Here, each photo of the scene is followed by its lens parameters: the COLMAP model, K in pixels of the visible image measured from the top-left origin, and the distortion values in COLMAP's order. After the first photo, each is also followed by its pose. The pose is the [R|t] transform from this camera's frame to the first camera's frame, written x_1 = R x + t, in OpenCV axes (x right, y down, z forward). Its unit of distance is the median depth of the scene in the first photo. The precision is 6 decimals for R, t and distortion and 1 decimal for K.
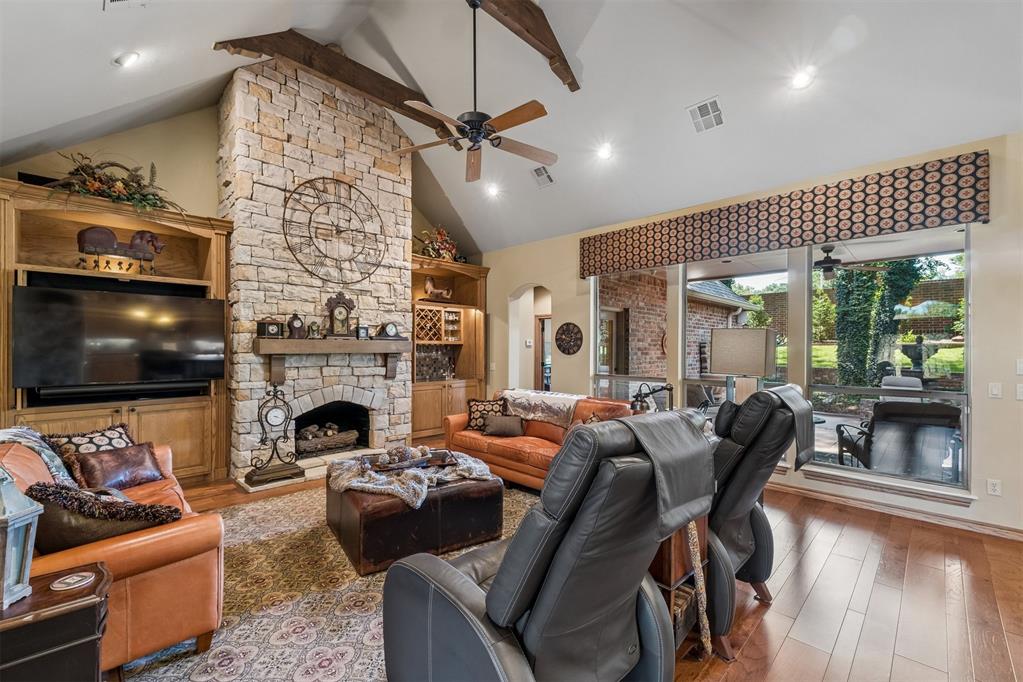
lens RADIAL K [[435.2, 0, 505.9], [0, 435.2, 347.7], [0, 0, 1]] dist [0.001591, 0.000002]
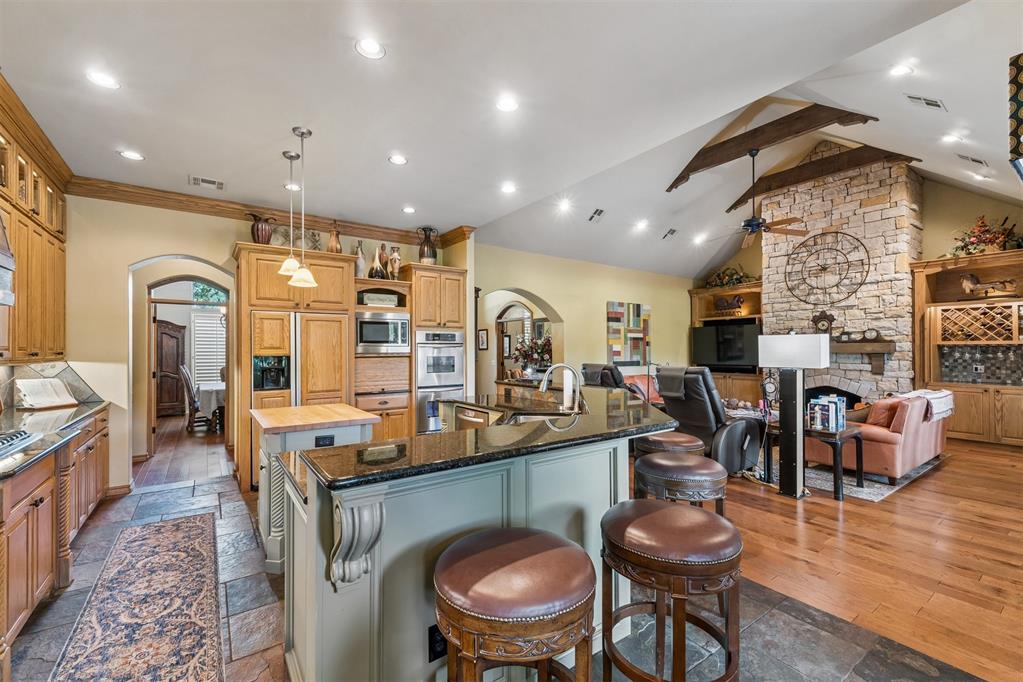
lens RADIAL K [[430.5, 0, 514.1], [0, 430.5, 353.0], [0, 0, 1]] dist [0.002120, 0.000411]
pose [[-0.167373, 0.003757, -0.985887, 1.153268], [0.000142, 0.999993, 0.003786, 0.007509], [0.985894, 0.000494, -0.167372, 0.213136]]
